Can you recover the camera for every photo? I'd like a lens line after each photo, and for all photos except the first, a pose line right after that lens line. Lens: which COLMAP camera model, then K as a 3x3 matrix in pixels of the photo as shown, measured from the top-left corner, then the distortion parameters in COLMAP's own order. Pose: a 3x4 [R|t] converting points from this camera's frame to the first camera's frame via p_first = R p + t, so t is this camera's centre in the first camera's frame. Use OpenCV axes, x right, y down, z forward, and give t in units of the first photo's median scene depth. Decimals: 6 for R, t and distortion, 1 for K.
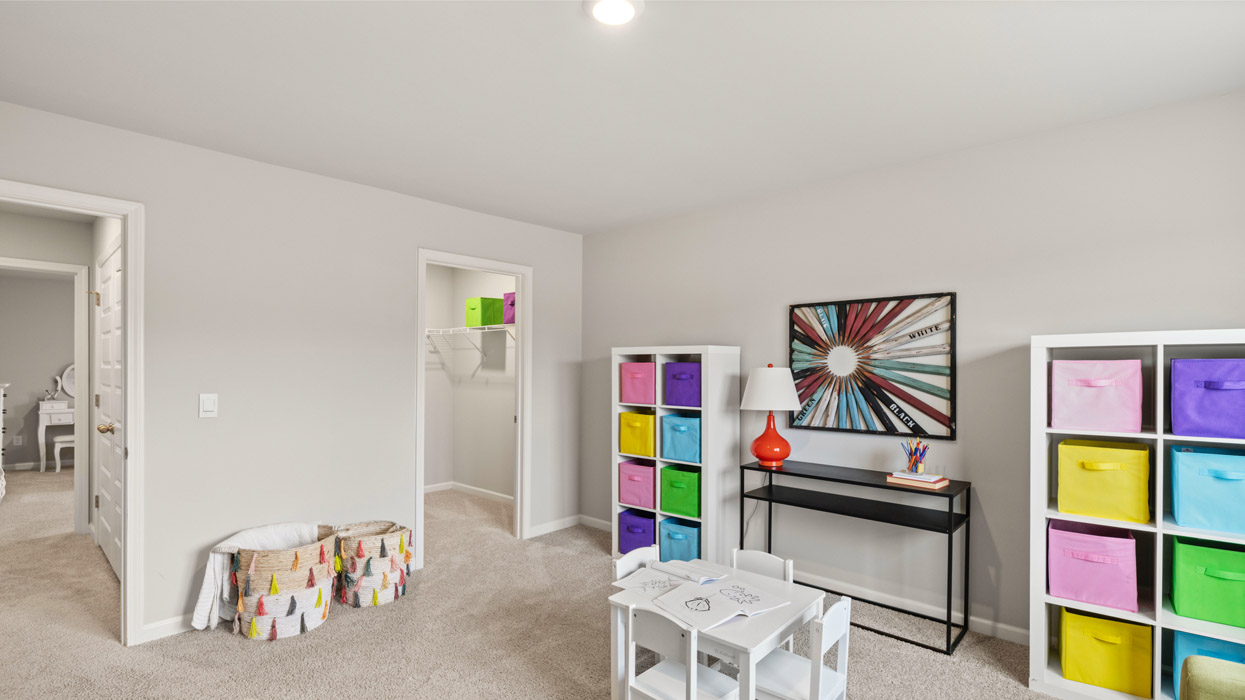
lens RADIAL K [[567.9, 0, 618.4], [0, 567.9, 360.7], [0, 0, 1]] dist [-0.002603, -0.000043]
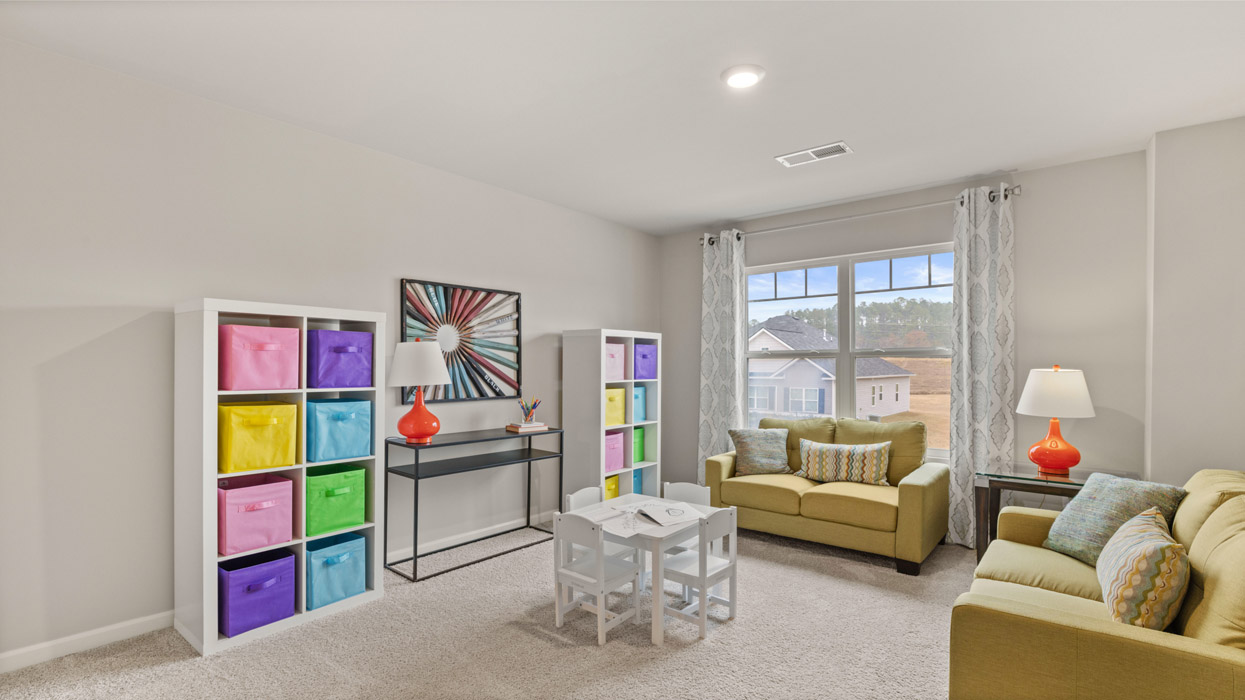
lens RADIAL K [[567.9, 0, 621.1], [0, 567.9, 361.8], [0, 0, 1]] dist [-0.002603, -0.000043]
pose [[-0.040518, 0.004638, 0.999168, -0.748293], [-0.015434, 0.999867, -0.005267, 0.048106], [-0.999060, -0.015635, -0.040441, 0.728400]]
